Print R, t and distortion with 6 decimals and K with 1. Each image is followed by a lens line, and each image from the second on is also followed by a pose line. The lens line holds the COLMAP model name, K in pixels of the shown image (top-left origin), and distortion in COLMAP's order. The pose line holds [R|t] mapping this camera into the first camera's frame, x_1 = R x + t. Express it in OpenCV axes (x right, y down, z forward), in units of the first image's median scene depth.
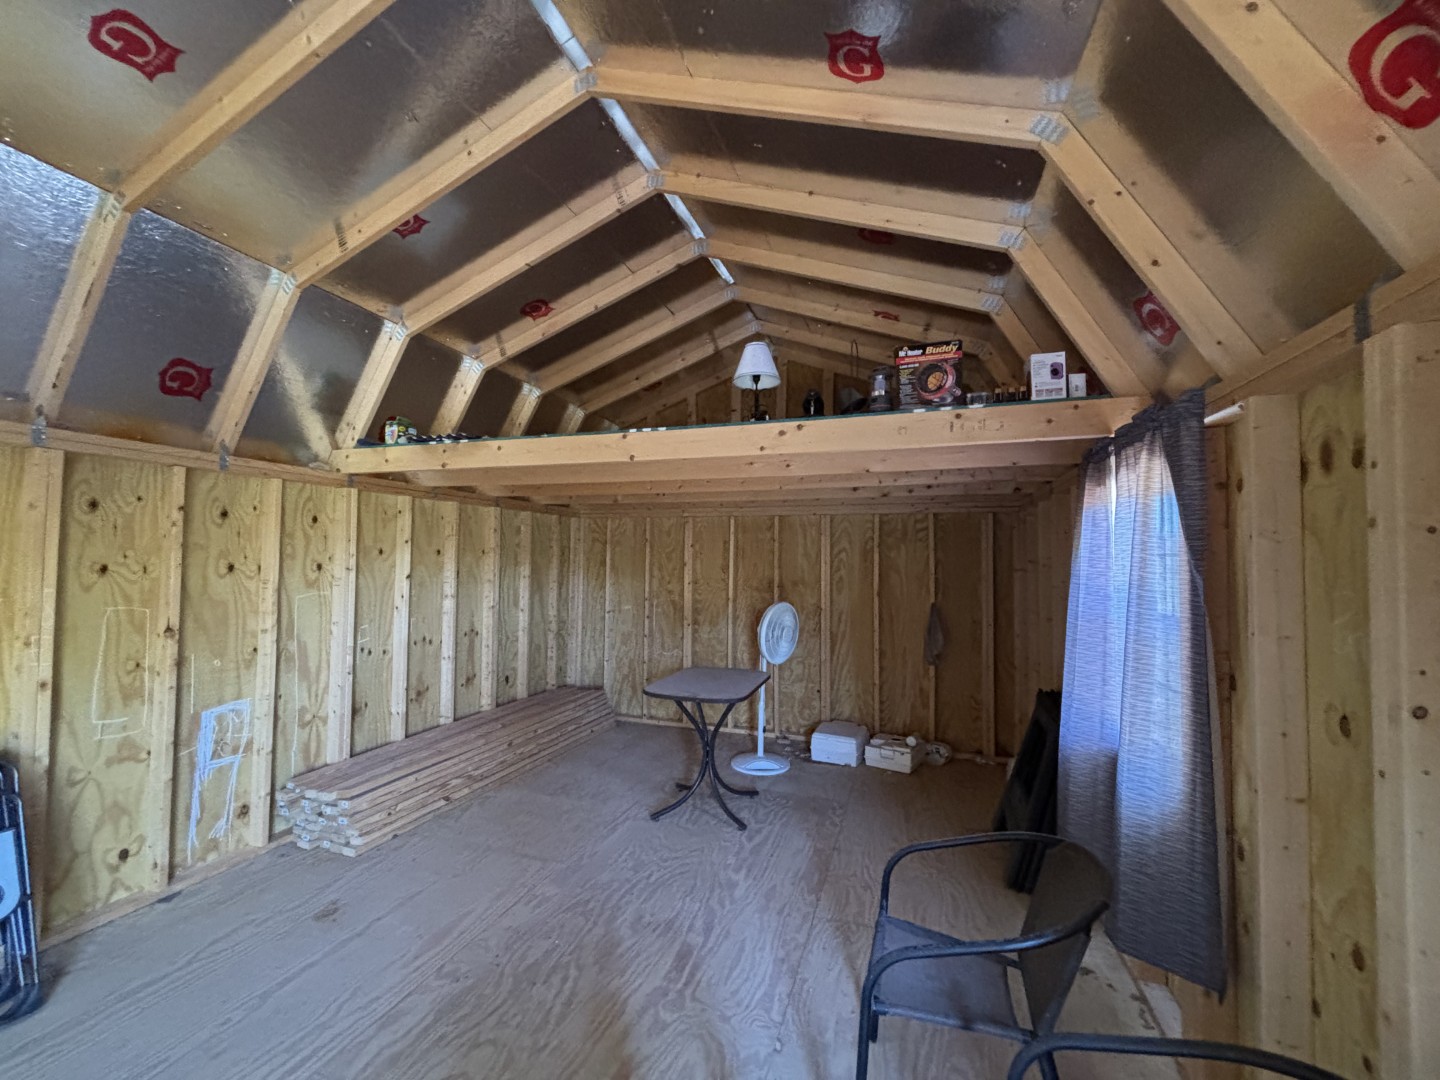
lens RADIAL K [[616.6, 0, 720.0], [0, 616.6, 540.0], [0, 0, 1]] dist [0.001029, 0.000348]
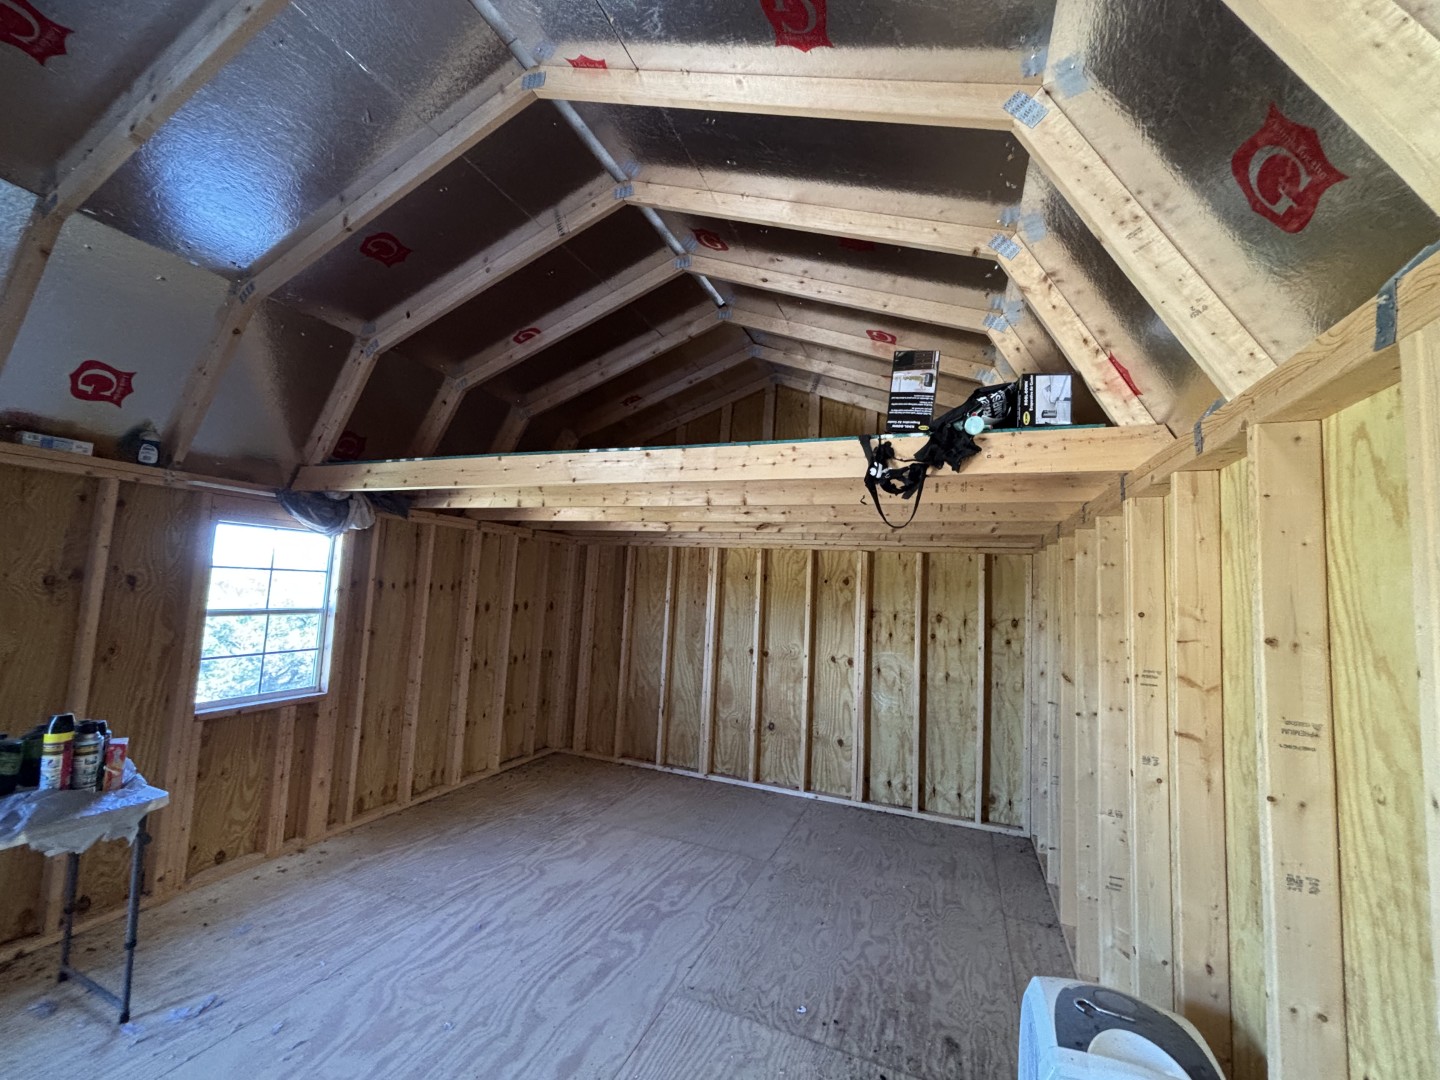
lens RADIAL K [[616.6, 0, 720.0], [0, 616.6, 540.0], [0, 0, 1]] dist [0.001029, 0.000348]
pose [[0.997710, 0.032694, -0.059203, 0.131686], [-0.035732, 0.998059, -0.051002, -0.004937], [0.057421, 0.053000, 0.996942, 0.109246]]
